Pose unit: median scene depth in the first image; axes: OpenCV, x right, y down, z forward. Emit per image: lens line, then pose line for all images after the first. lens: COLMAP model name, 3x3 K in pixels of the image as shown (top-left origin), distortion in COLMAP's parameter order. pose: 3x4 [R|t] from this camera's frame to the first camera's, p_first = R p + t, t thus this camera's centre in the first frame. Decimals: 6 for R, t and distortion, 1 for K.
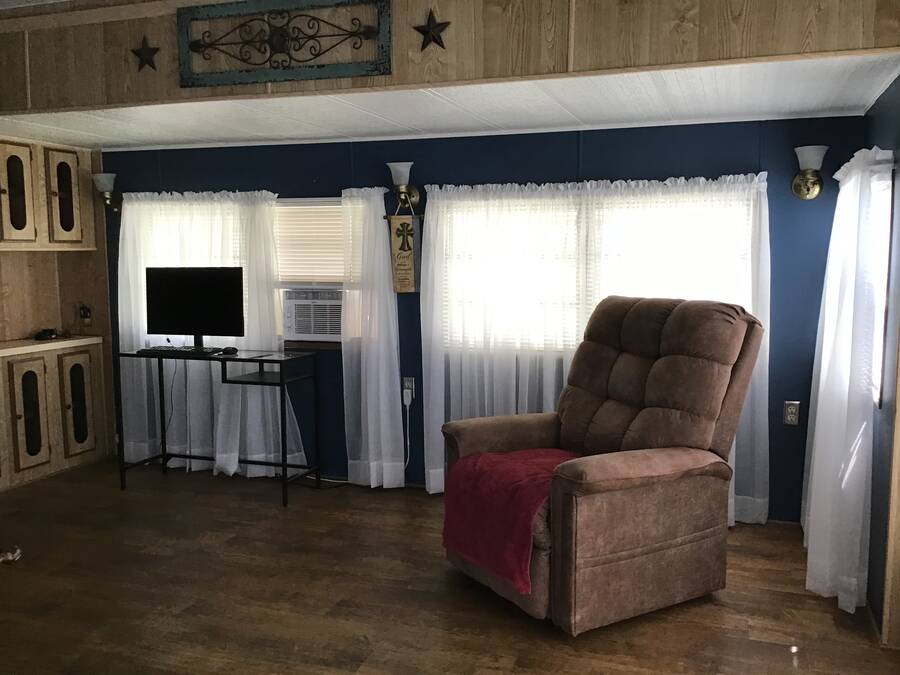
lens RADIAL K [[806.9, 0, 449.4], [0, 806.9, 337.8], [0, 0, 1]] dist [0.062062, -0.118976]
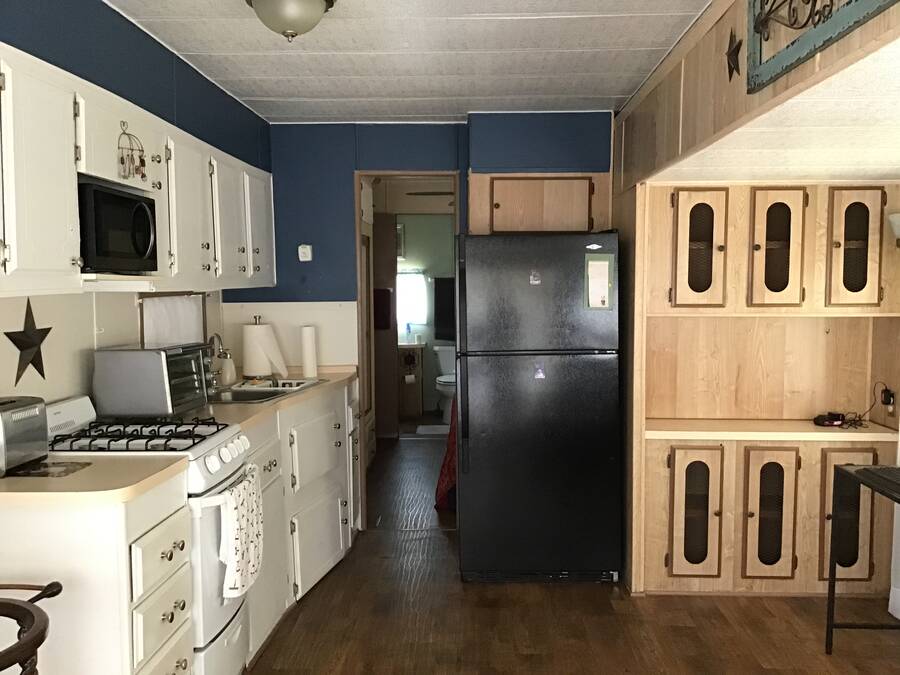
lens RADIAL K [[806.9, 0, 448.6], [0, 806.9, 340.8], [0, 0, 1]] dist [0.062062, -0.118976]
pose [[0.308418, 0.076678, -0.948156, 0.147864], [-0.100993, 0.993752, 0.047515, -0.084558], [0.945875, 0.081102, 0.314235, 0.407071]]
